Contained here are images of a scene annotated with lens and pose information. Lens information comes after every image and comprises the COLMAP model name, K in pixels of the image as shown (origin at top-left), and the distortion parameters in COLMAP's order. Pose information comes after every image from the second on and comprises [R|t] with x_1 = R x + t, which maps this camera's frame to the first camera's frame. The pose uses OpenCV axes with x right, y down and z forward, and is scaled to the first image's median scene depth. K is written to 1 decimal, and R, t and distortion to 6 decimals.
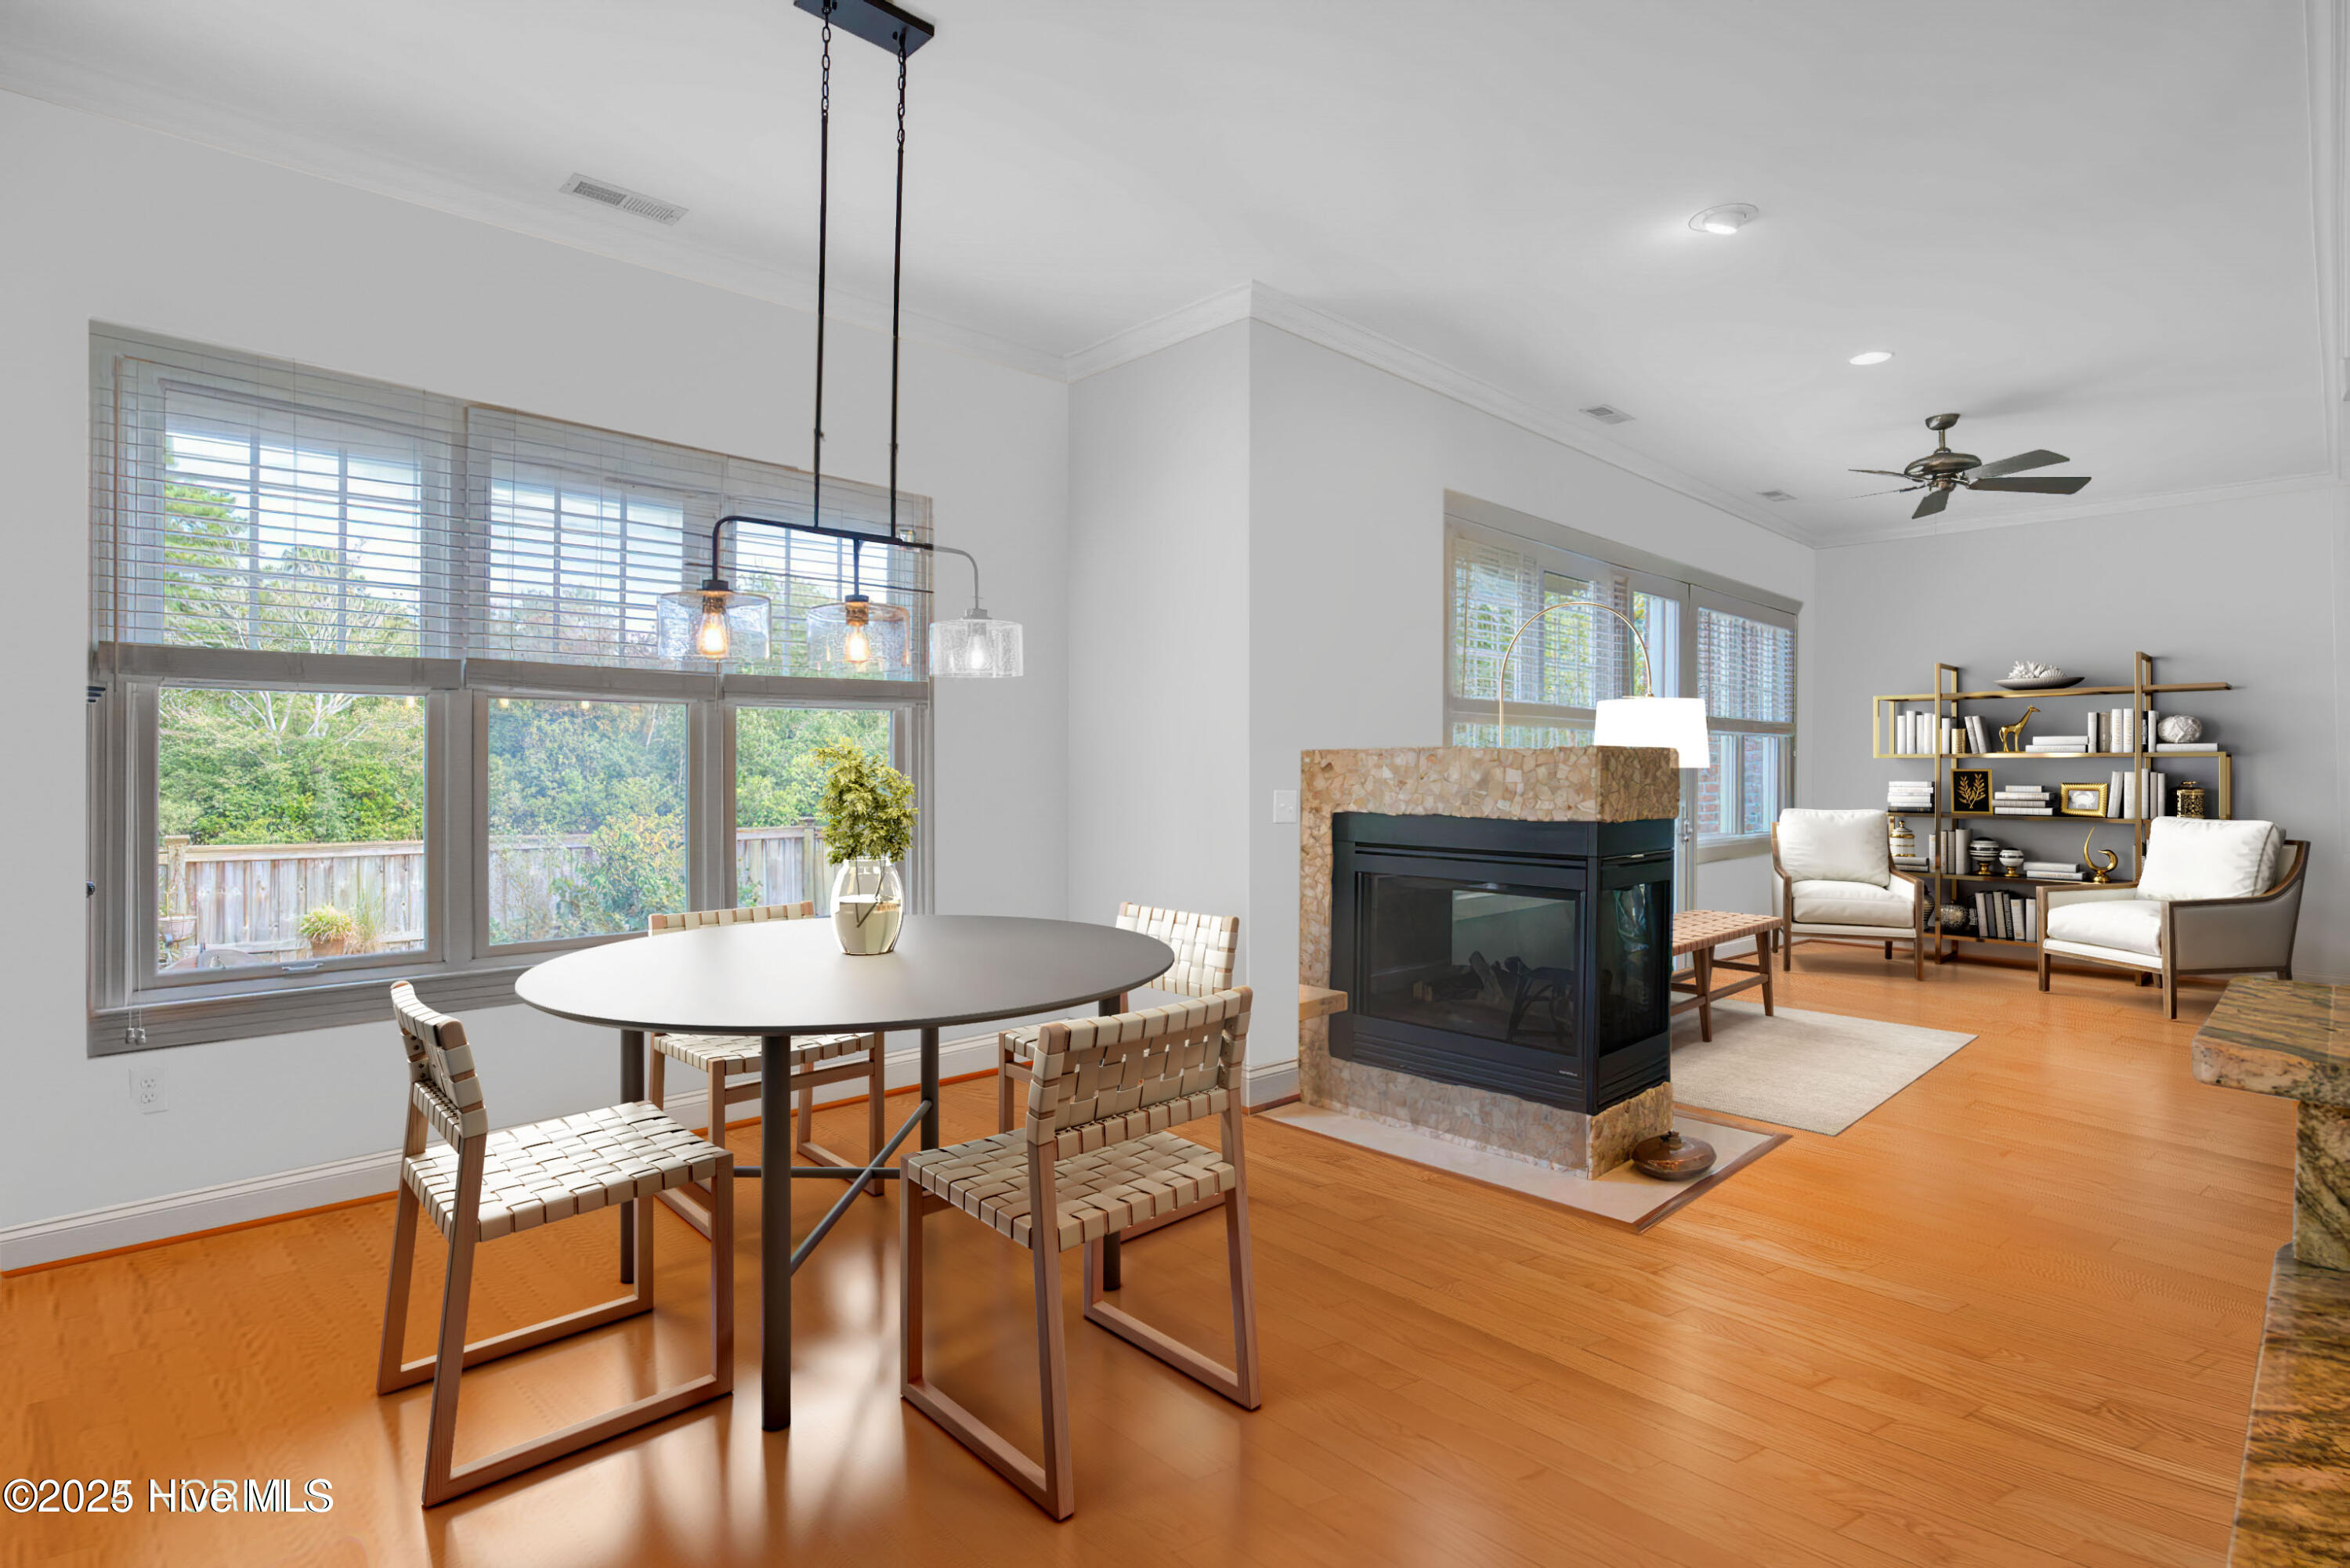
lens RADIAL K [[1155.4, 0, 1175.0], [0, 1155.4, 784.0], [0, 0, 1]] dist [-0.073606, 0.032381]
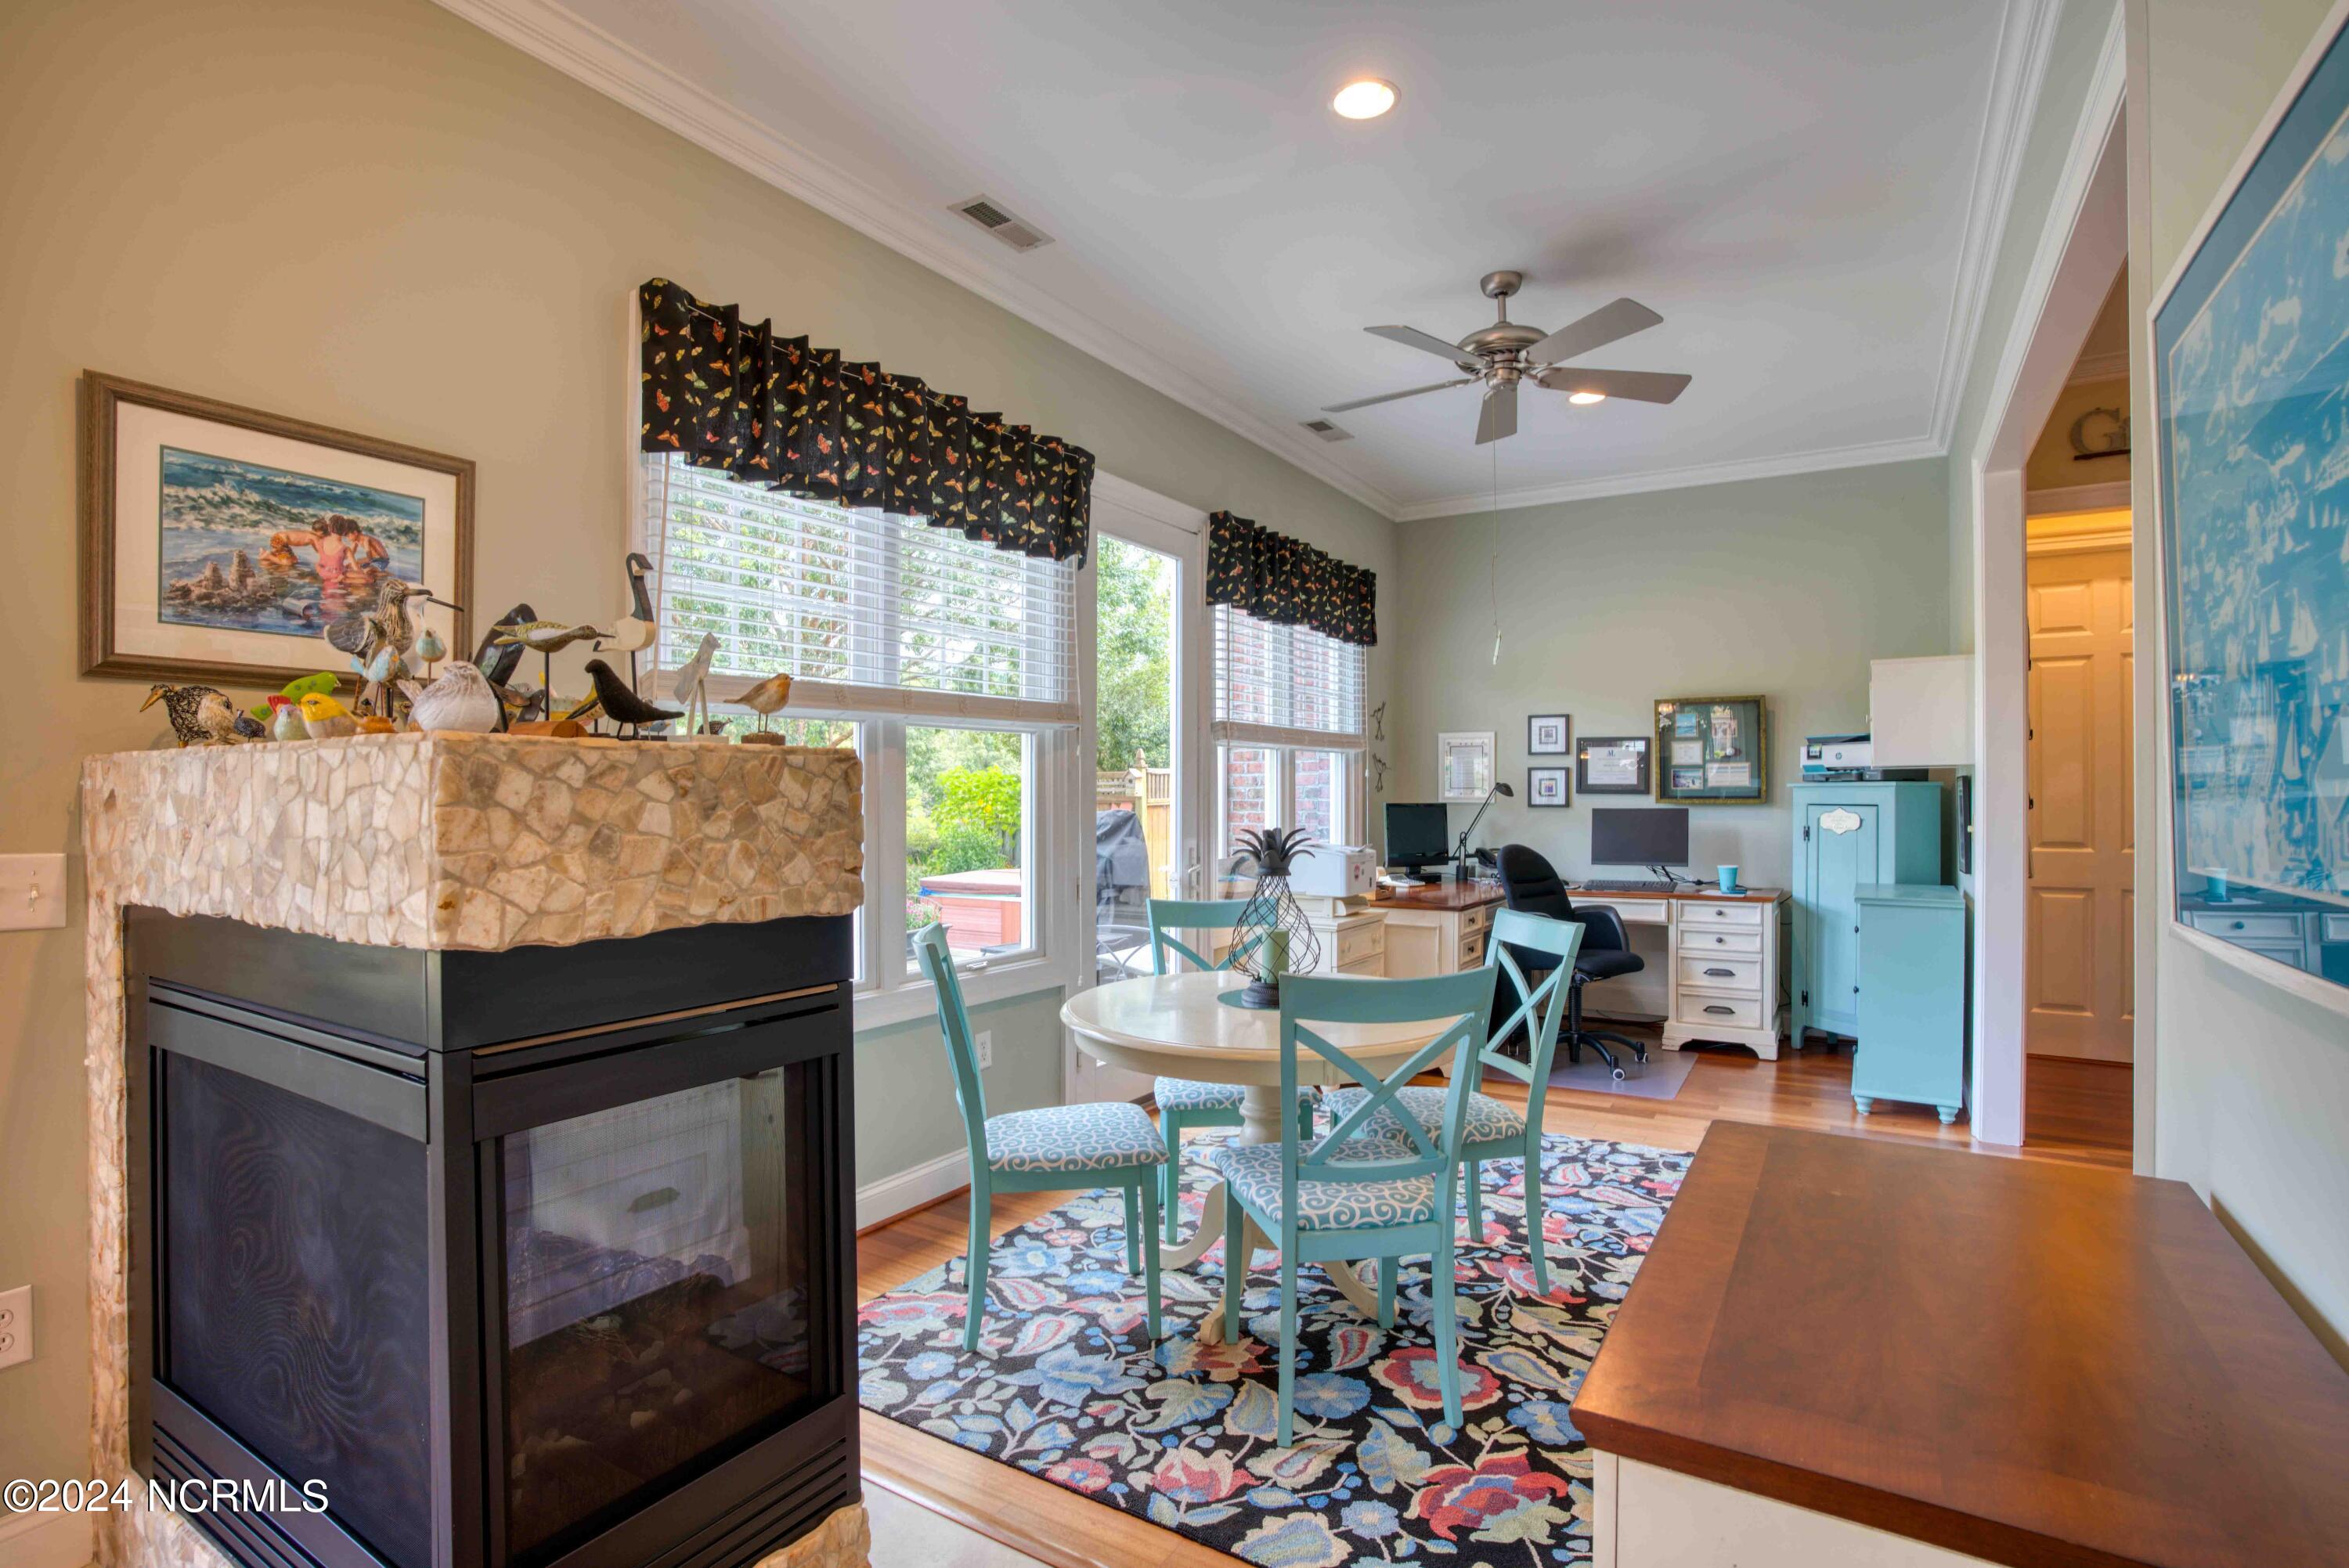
lens RADIAL K [[1134.4, 0, 1162.9], [0, 1134.4, 790.1], [0, 0, 1]] dist [-0.076020, 0.031834]
pose [[0.970922, -0.005443, 0.239333, 0.407944], [0.009770, 0.999810, -0.016896, -0.006967], [-0.239195, 0.018743, 0.970791, 0.503819]]
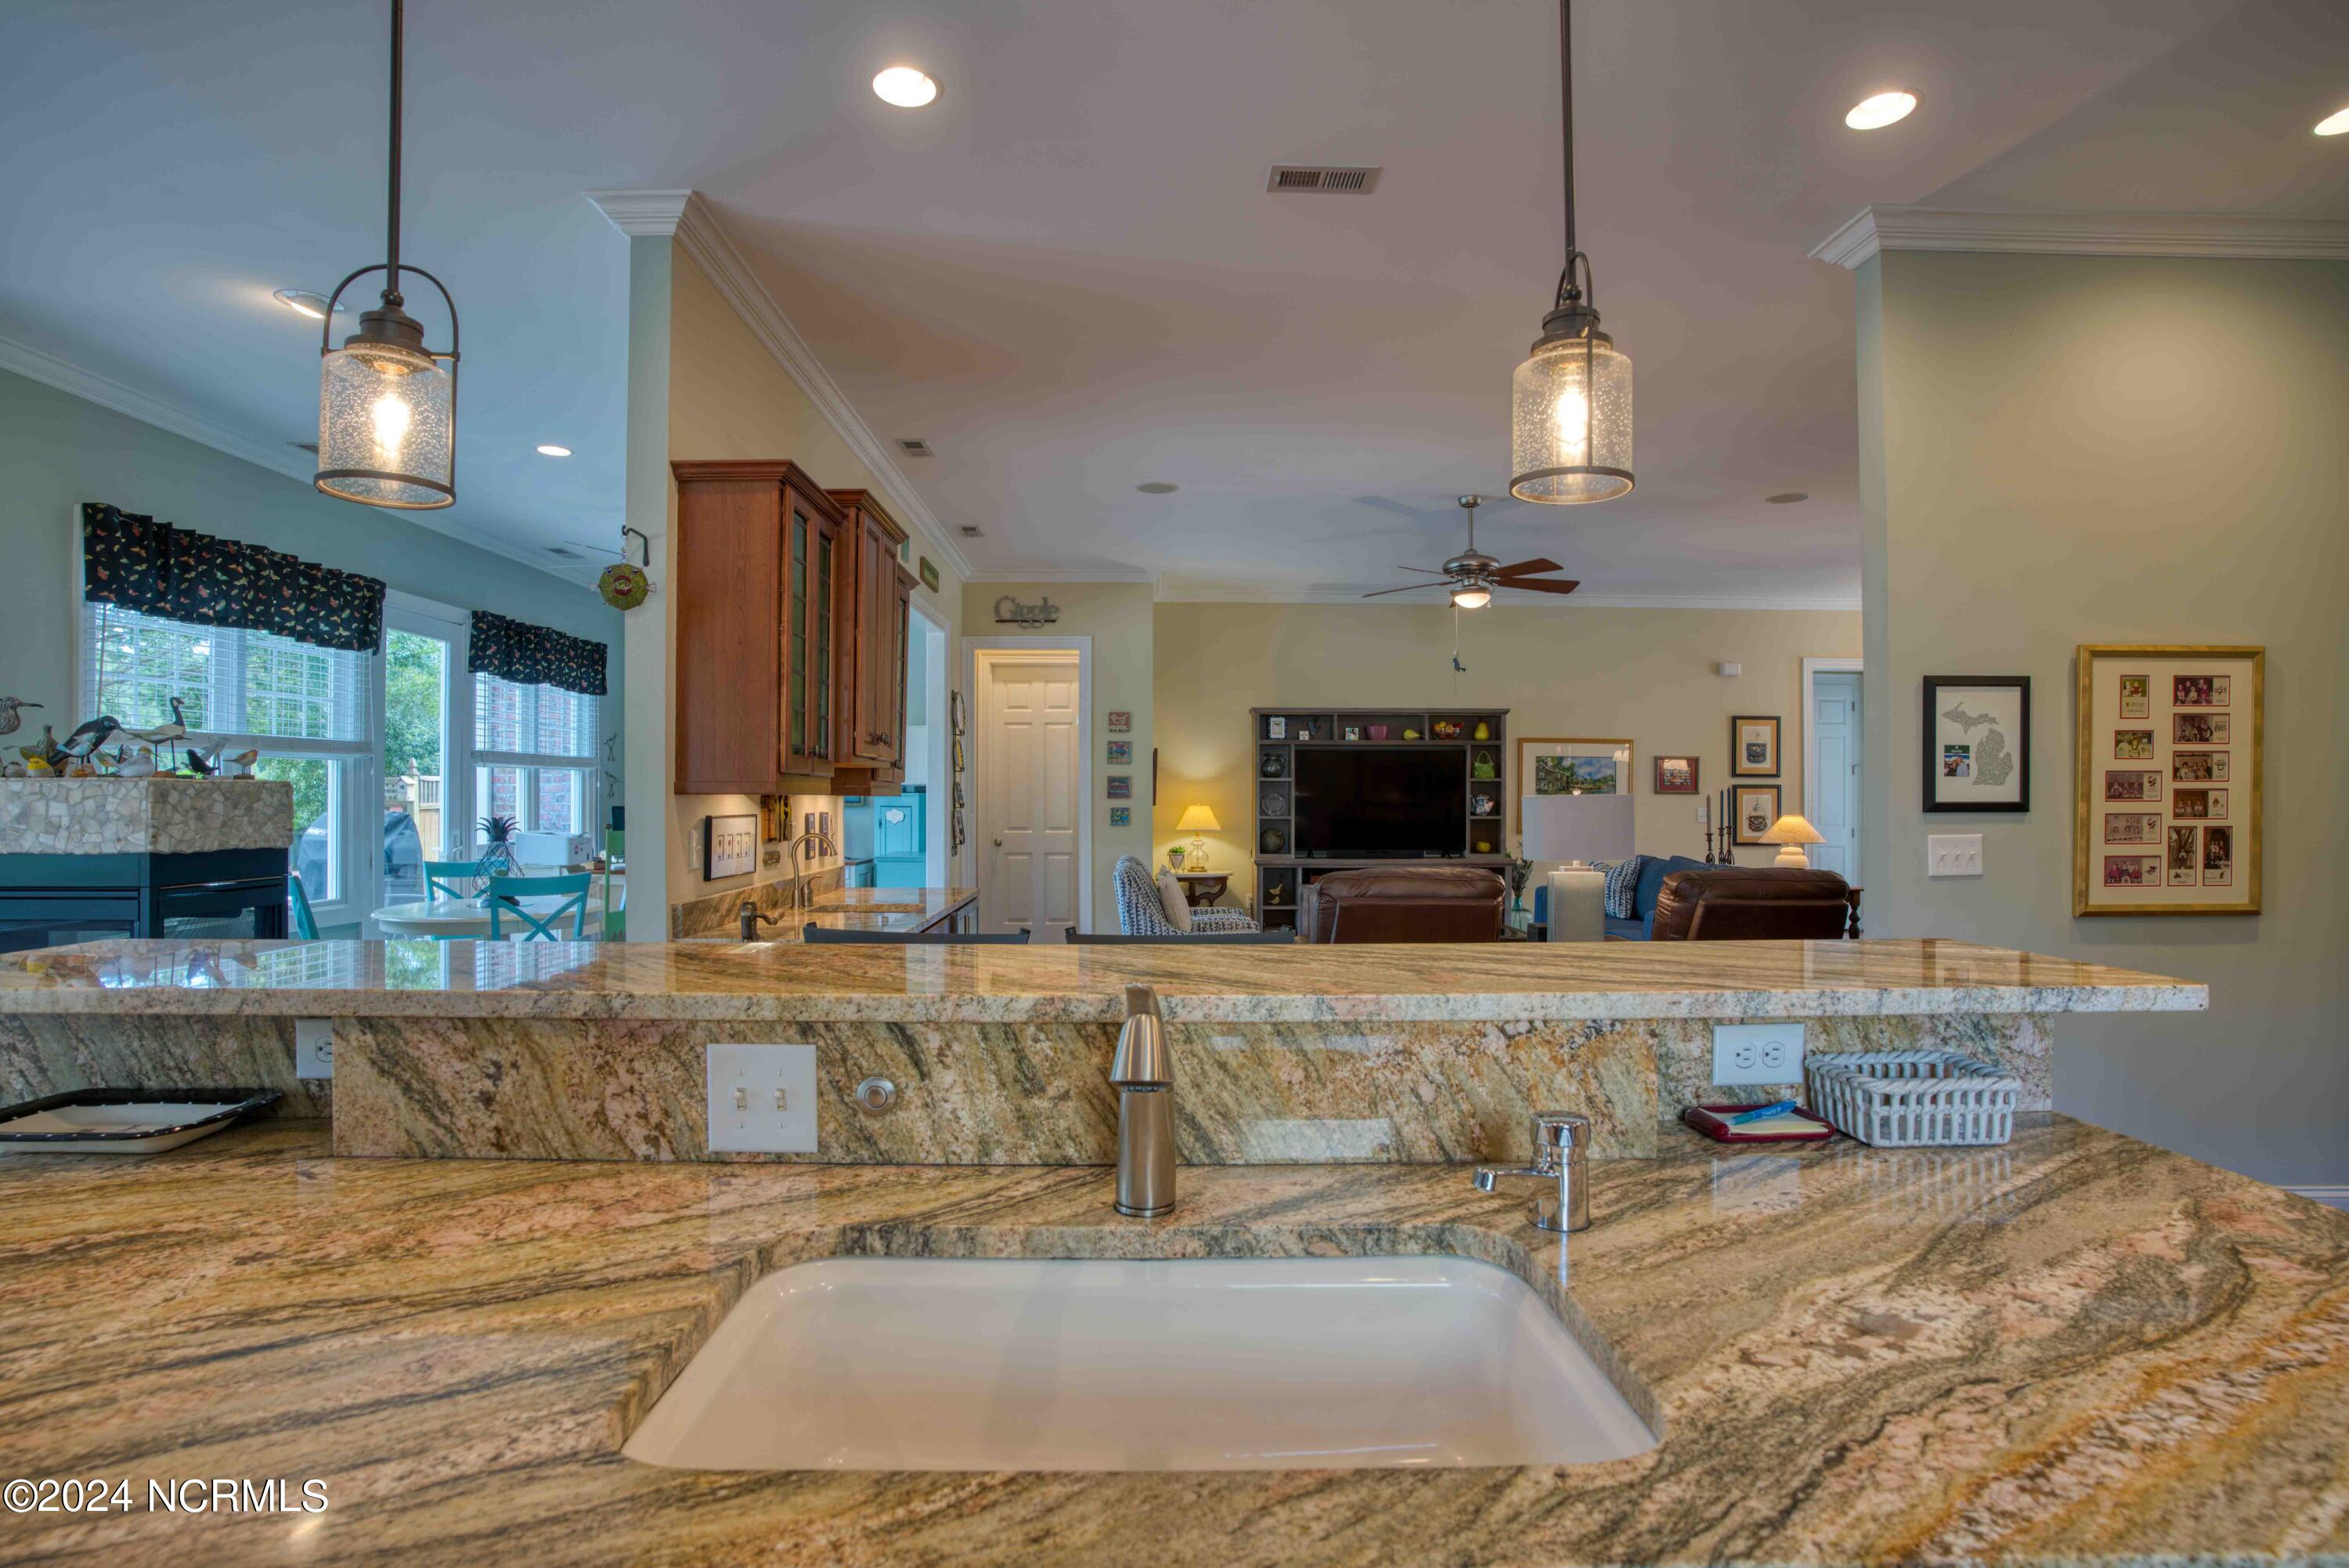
lens RADIAL K [[1134.4, 0, 1162.9], [0, 1134.4, 790.1], [0, 0, 1]] dist [-0.076020, 0.031834]
pose [[0.679912, 0.000737, 0.733293, 0.220379], [0.014285, 0.999796, -0.014250, 0.002837], [-0.733154, 0.020164, 0.679763, -0.275499]]
